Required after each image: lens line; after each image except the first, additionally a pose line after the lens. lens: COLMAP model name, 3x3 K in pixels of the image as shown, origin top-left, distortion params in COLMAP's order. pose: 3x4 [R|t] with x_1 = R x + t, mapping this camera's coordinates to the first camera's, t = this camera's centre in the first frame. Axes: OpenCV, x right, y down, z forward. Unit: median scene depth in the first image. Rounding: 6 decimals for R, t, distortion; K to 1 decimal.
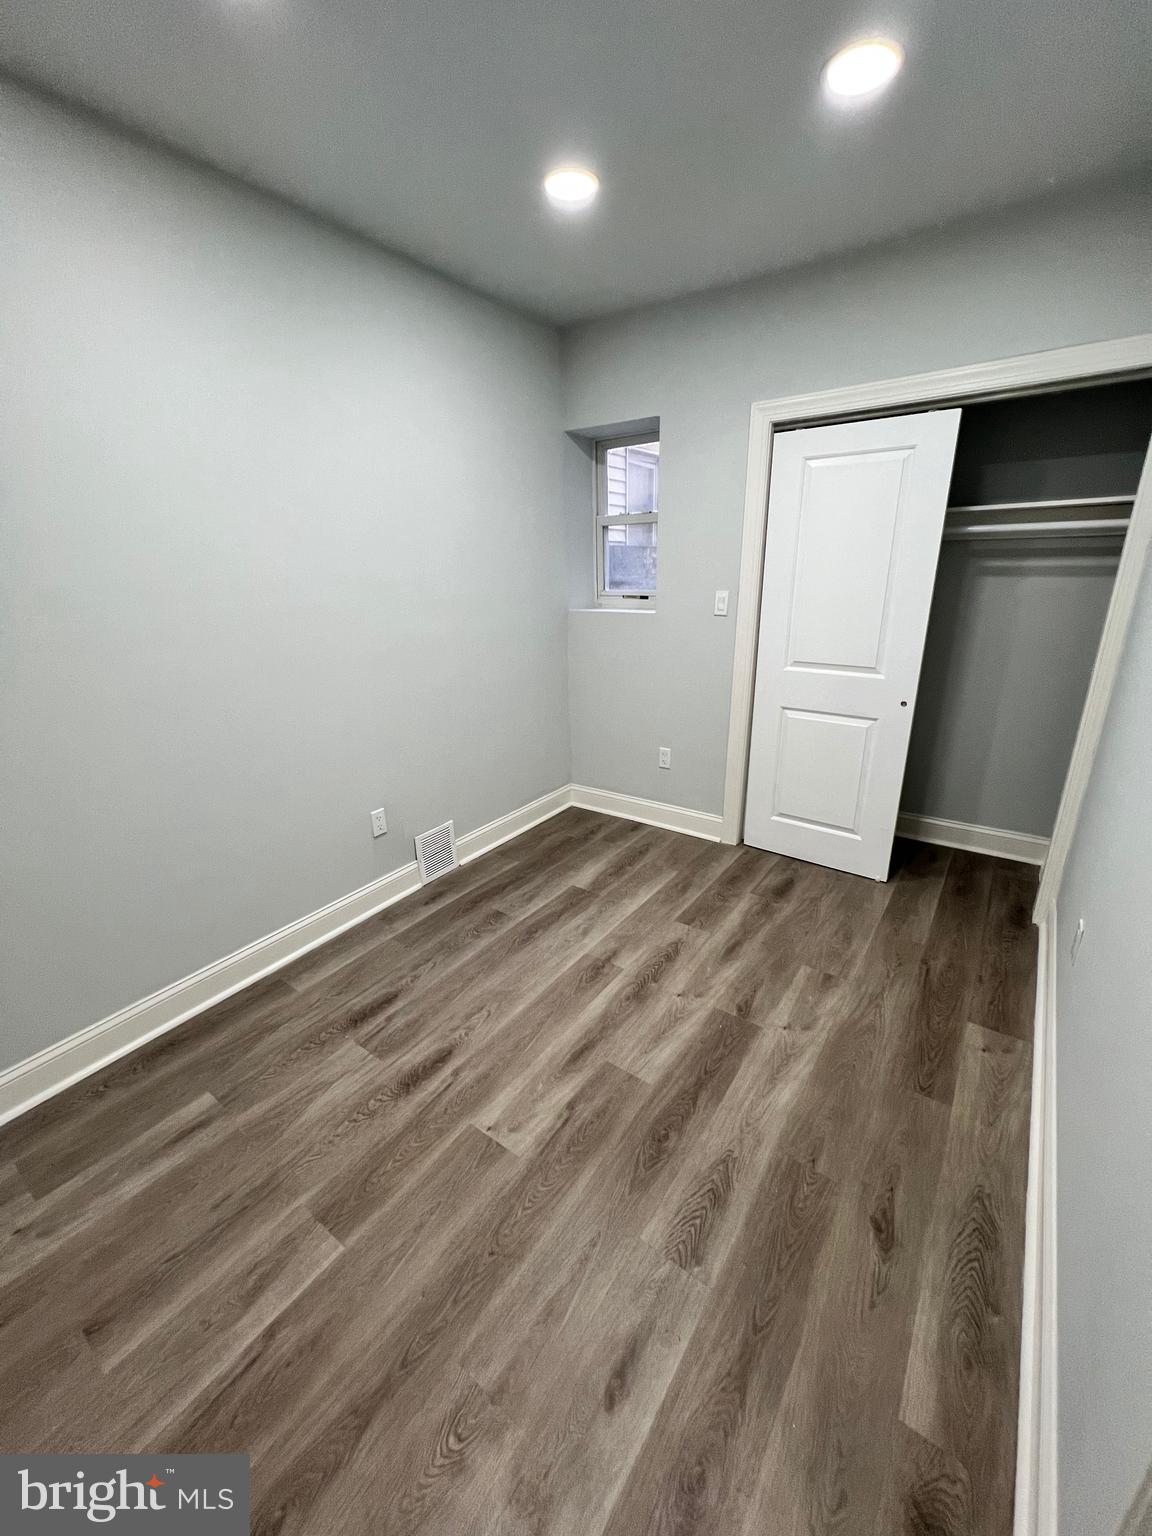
lens RADIAL K [[617.4, 0, 579.4], [0, 617.4, 768.8], [0, 0, 1]] dist [-0.000516, 0.000555]
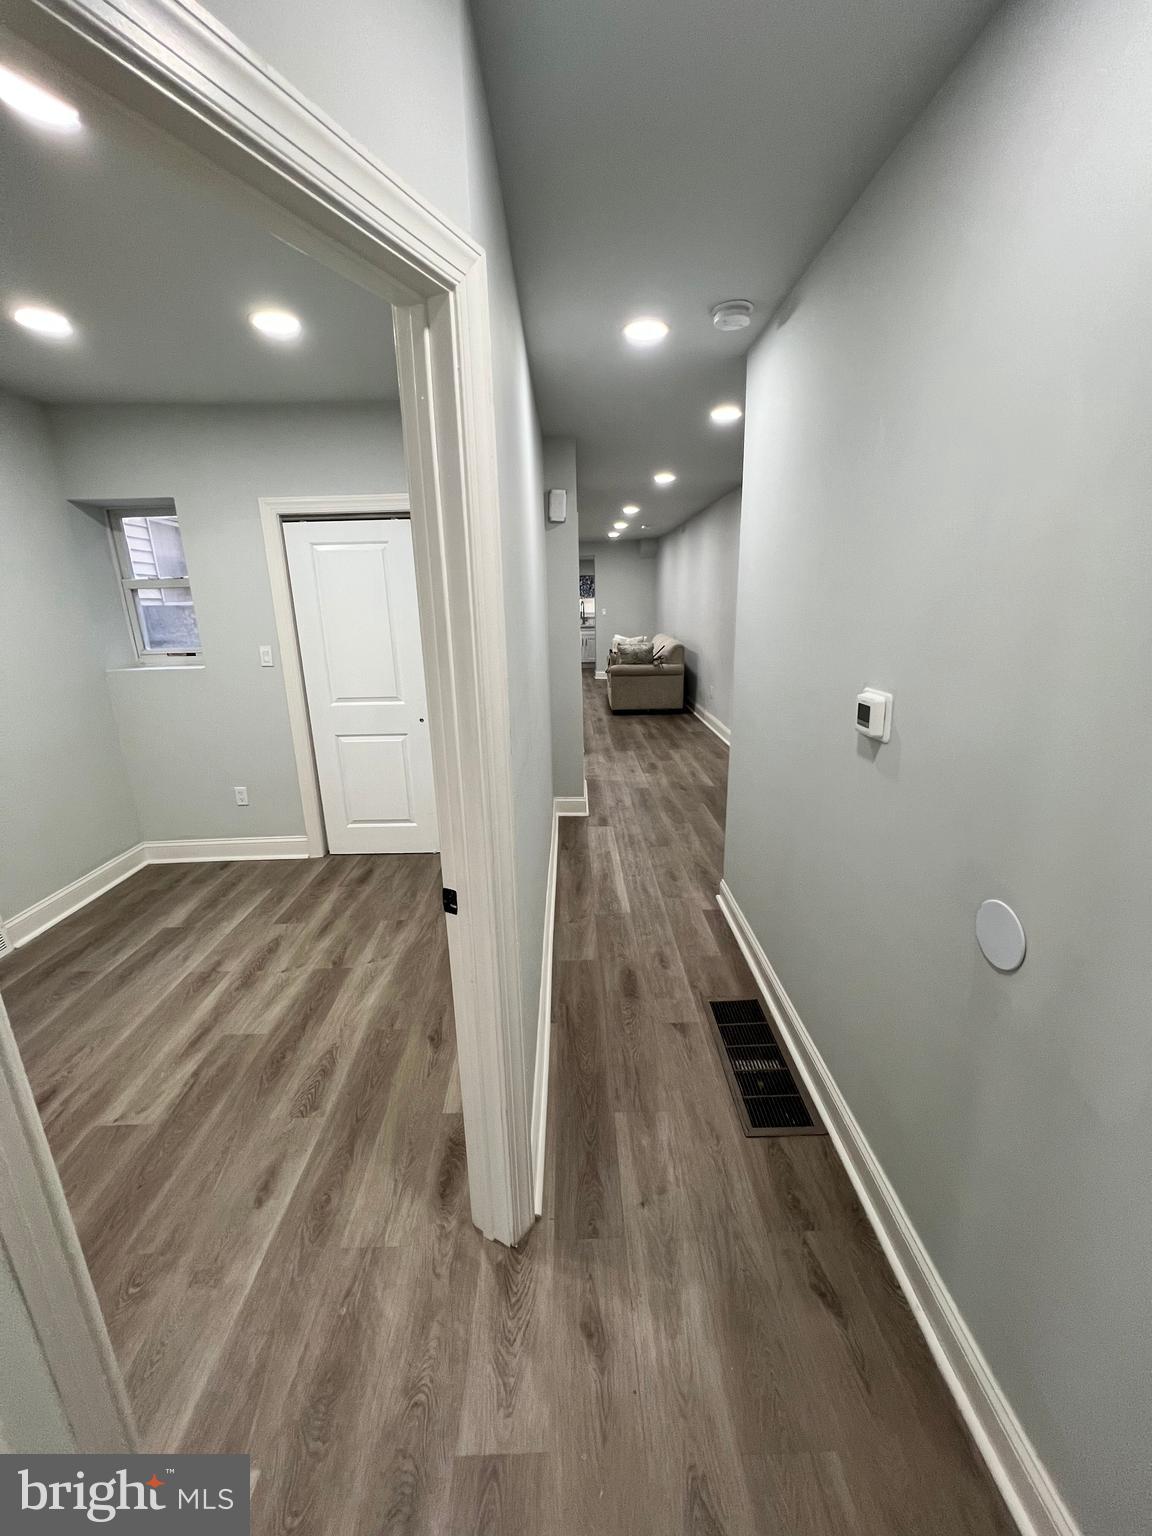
lens RADIAL K [[617.4, 0, 579.4], [0, 617.4, 768.8], [0, 0, 1]] dist [-0.000516, 0.000555]
pose [[0.800411, -0.161627, 0.577251, -0.008772], [0.201601, 0.979453, -0.005297, 0.079662], [-0.564534, 0.120614, 0.816550, -0.315387]]
